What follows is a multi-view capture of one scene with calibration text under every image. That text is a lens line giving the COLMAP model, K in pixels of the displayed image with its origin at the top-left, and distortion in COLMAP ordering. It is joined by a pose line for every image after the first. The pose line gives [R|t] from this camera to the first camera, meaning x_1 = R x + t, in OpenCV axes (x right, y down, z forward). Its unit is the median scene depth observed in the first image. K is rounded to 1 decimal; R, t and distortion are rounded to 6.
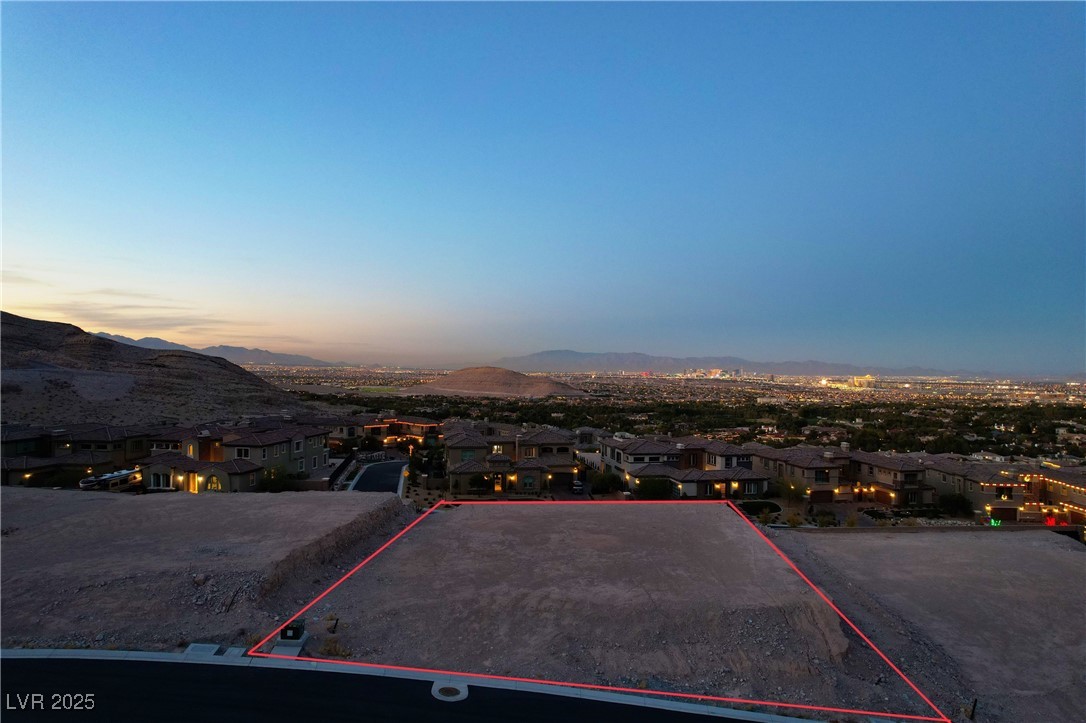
lens RADIAL K [[693.8, 0, 548.1], [0, 693.8, 370.2], [0, 0, 1]] dist [-0.065990, 0.050365]
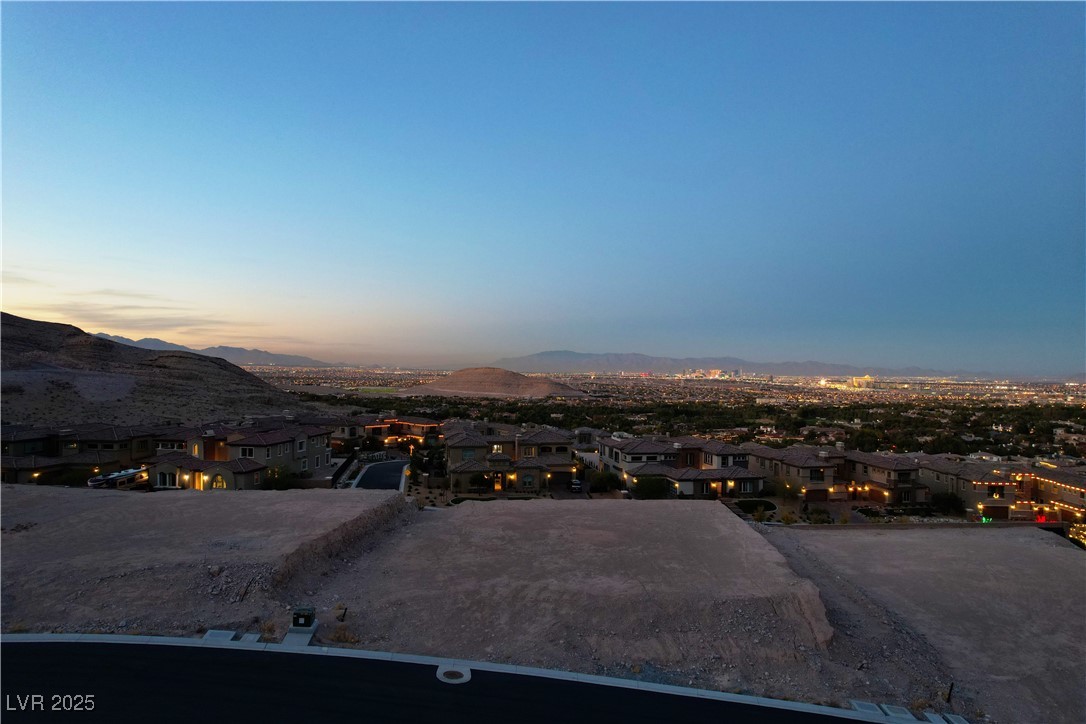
lens RADIAL K [[693.8, 0, 548.0], [0, 693.8, 371.4], [0, 0, 1]] dist [-0.065990, 0.050365]
pose [[1.000000, -0.000311, 0.000865, 0.000359], [0.000310, 1.000000, 0.000797, -0.000184], [-0.000865, -0.000797, 0.999999, -0.014370]]
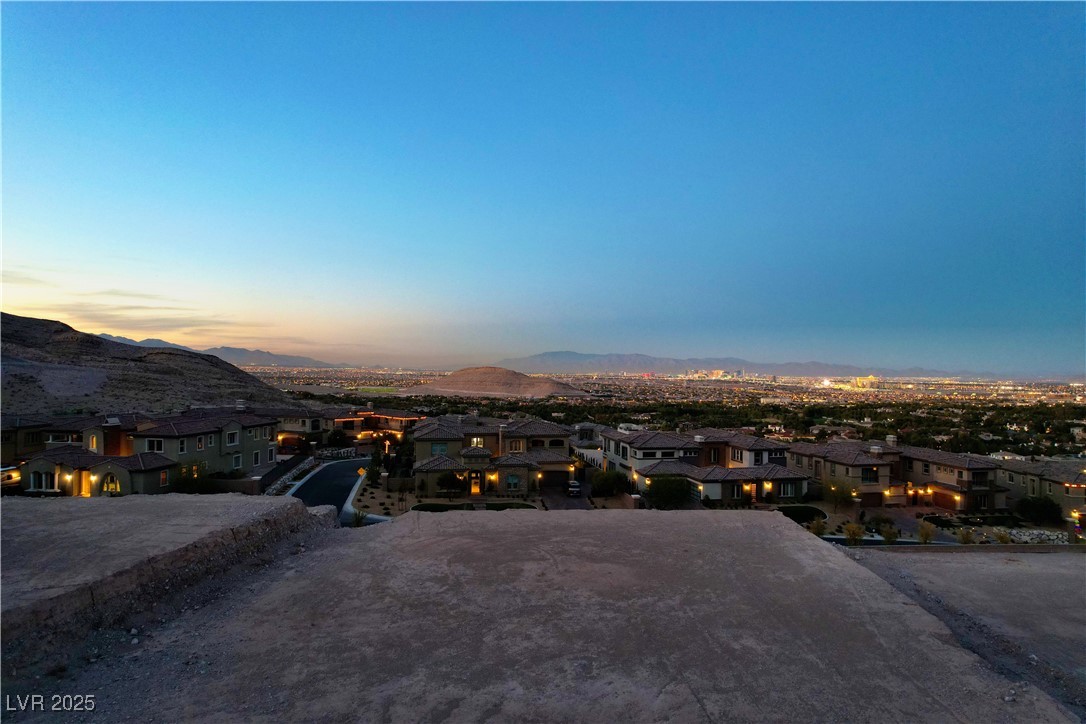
lens RADIAL K [[693.8, 0, 546.8], [0, 693.8, 378.1], [0, 0, 1]] dist [-0.065990, 0.050365]
pose [[0.999991, -0.000564, -0.004085, 0.011910], [0.000603, 0.999954, 0.009578, 0.027631], [0.004079, -0.009580, 0.999946, 0.165113]]
